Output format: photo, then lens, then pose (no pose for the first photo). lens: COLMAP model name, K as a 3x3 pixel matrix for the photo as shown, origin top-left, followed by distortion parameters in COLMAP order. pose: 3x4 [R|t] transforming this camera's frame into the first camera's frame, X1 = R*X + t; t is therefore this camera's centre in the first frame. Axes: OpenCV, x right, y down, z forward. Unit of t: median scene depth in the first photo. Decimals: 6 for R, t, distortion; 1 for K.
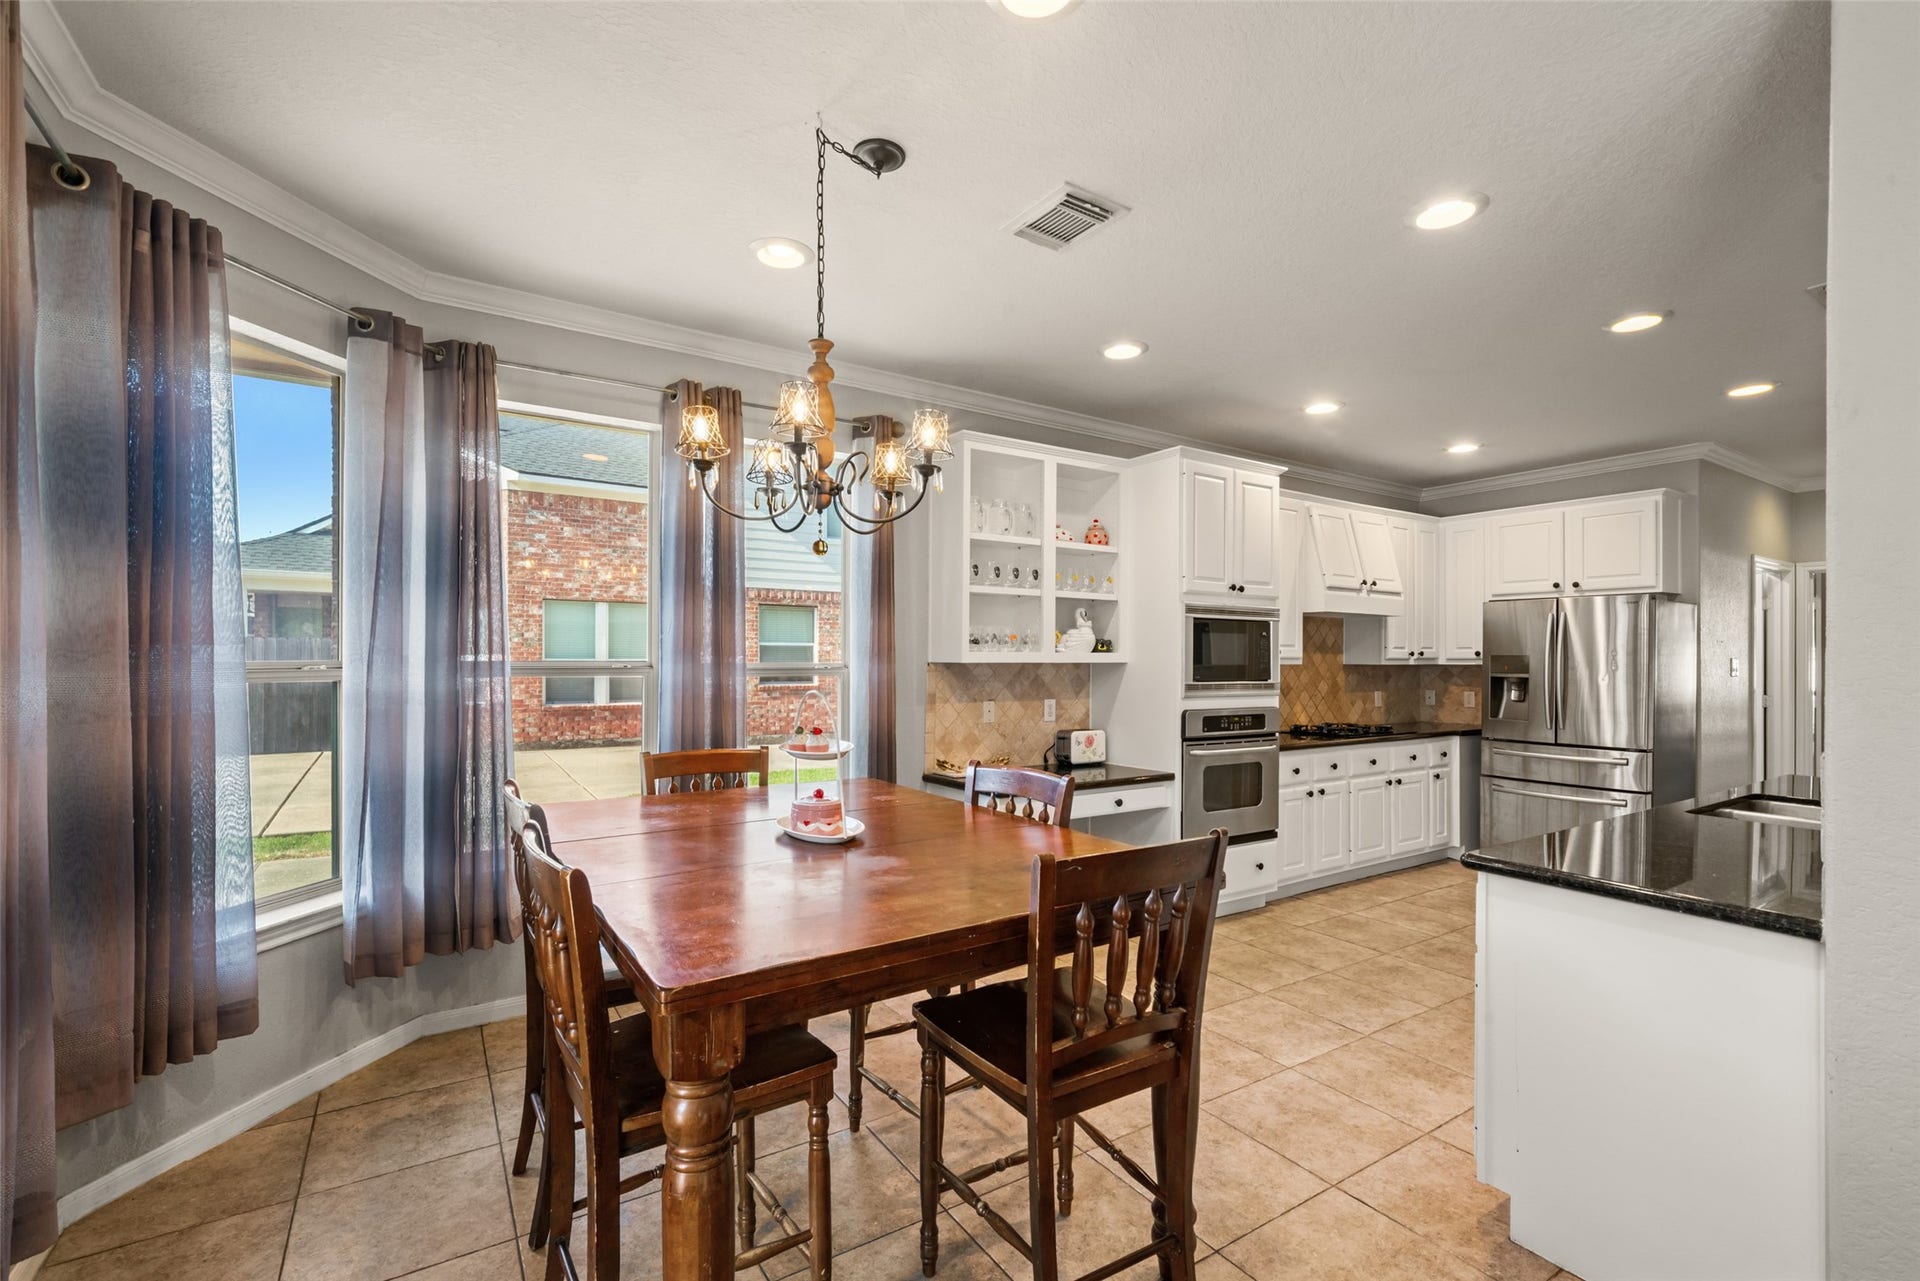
lens RADIAL K [[845.5, 0, 960.3], [0, 845.5, 654.3], [0, 0, 1]] dist [-0.000228, 0.000025]
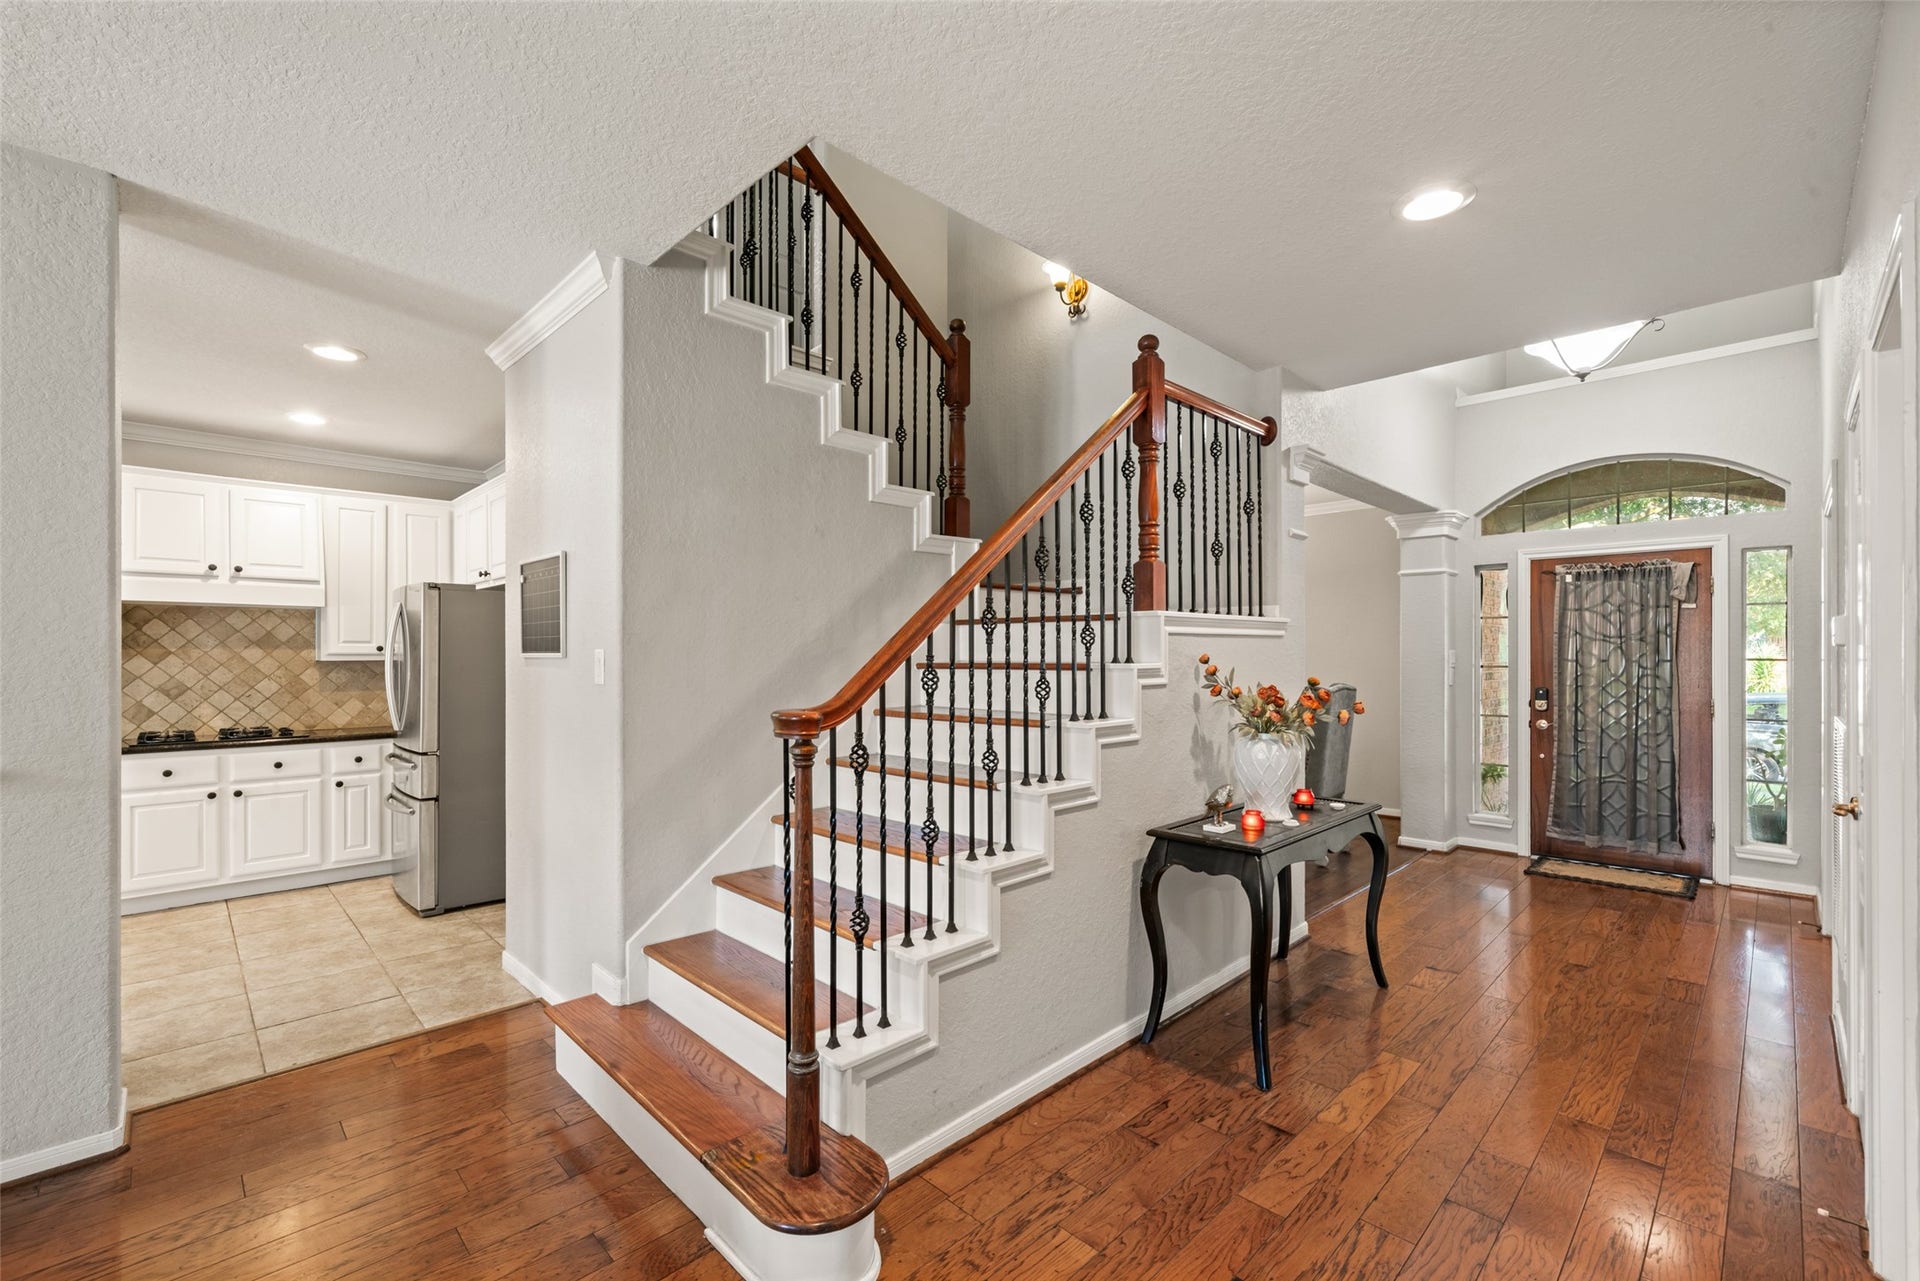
lens RADIAL K [[810.3, 0, 961.4], [0, 810.3, 647.6], [0, 0, 1]] dist [0.000598, 0.000071]
pose [[0.978212, -0.006099, 0.207521, 1.248219], [0.006952, 0.999970, -0.003383, 0.007414], [-0.207494, 0.004752, 0.978225, 0.018398]]
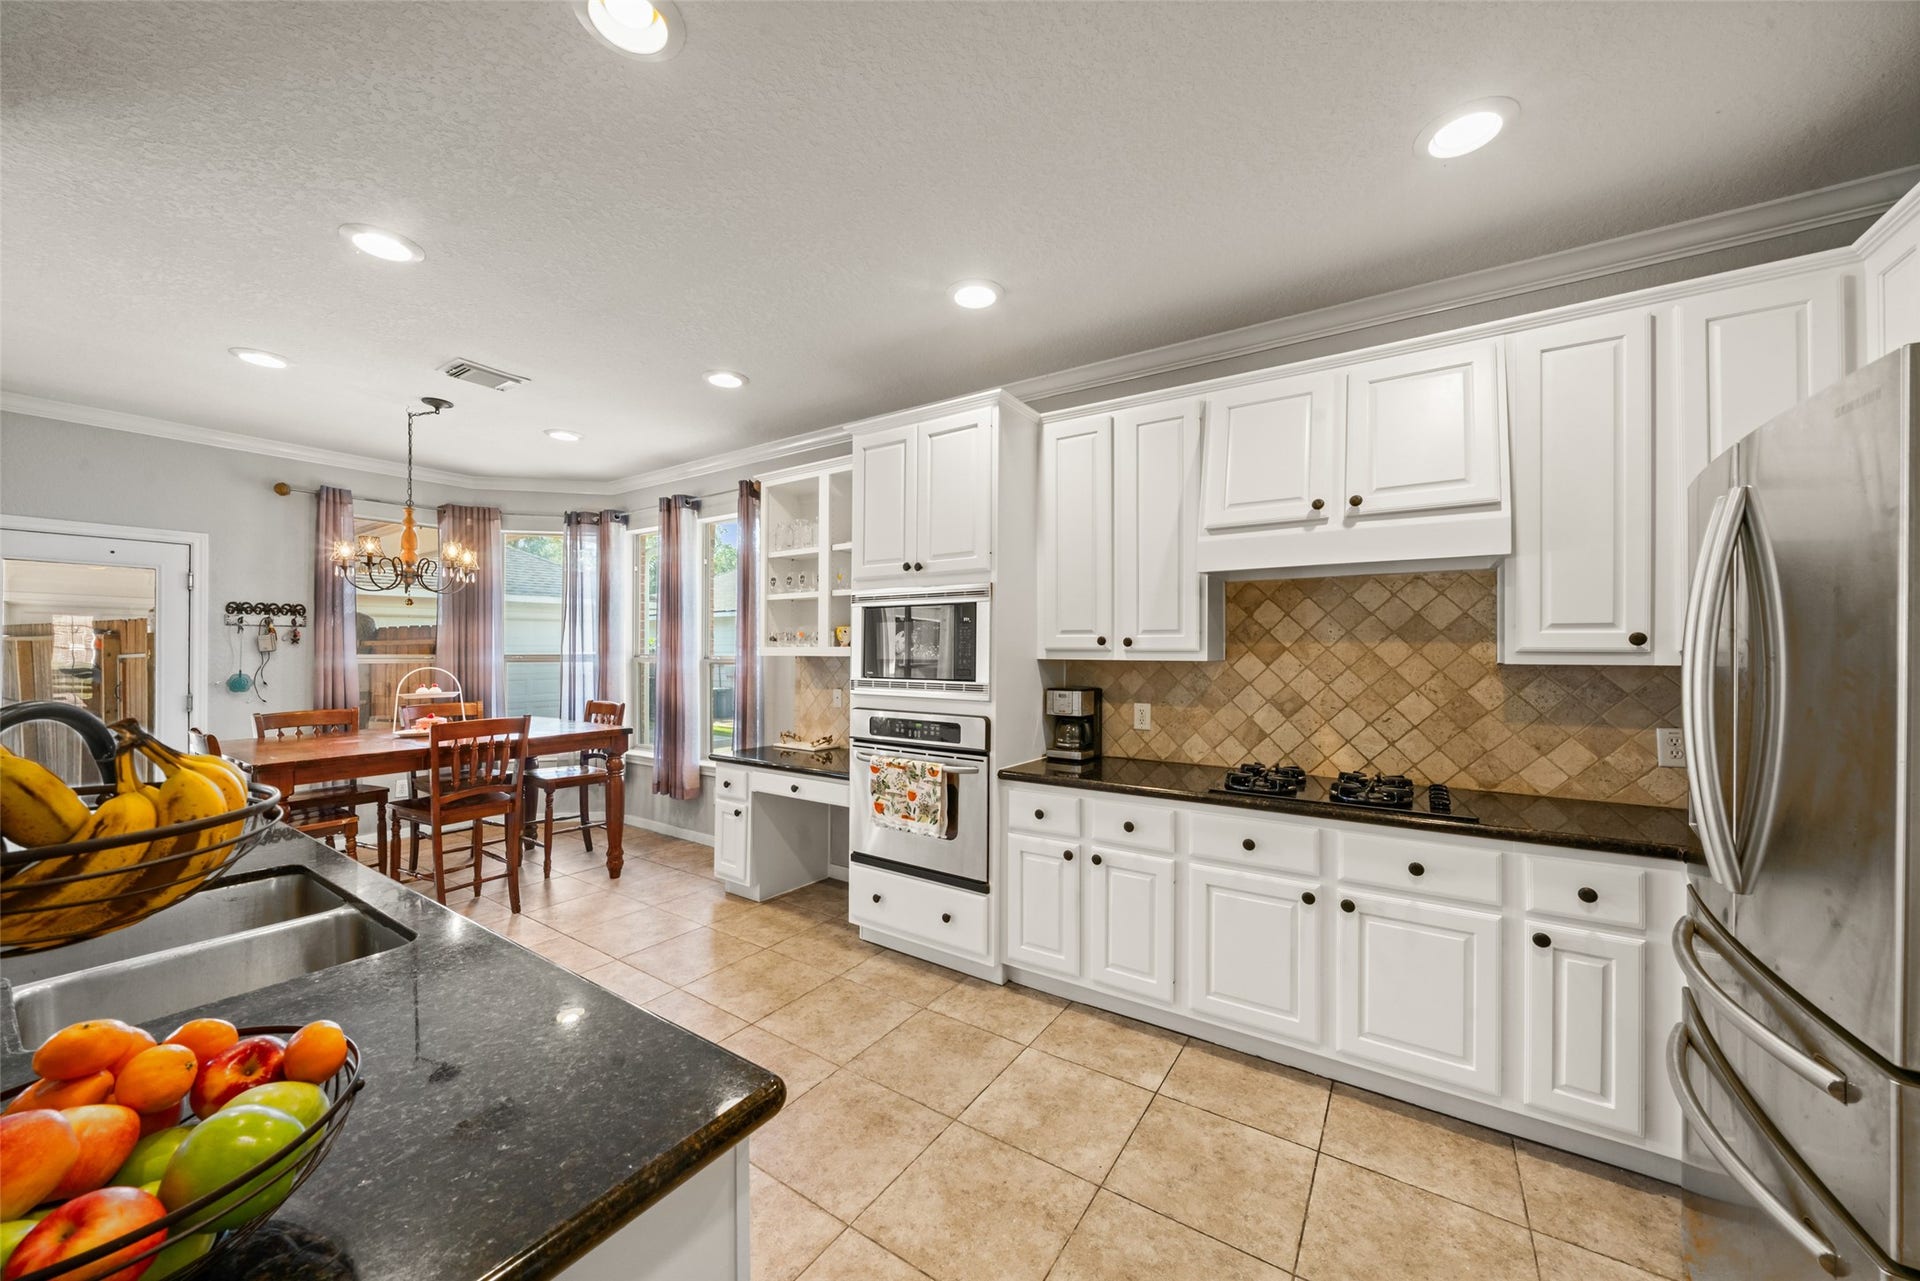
lens RADIAL K [[675.4, 0, 946.4], [0, 675.4, 652.5], [0, 0, 1]] dist [-0.010773, -0.000049]
pose [[0.385462, -0.004313, -0.922713, 0.905216], [0.003010, 0.999990, -0.003416, 0.007846], [0.922719, -0.001461, 0.385471, 0.739285]]
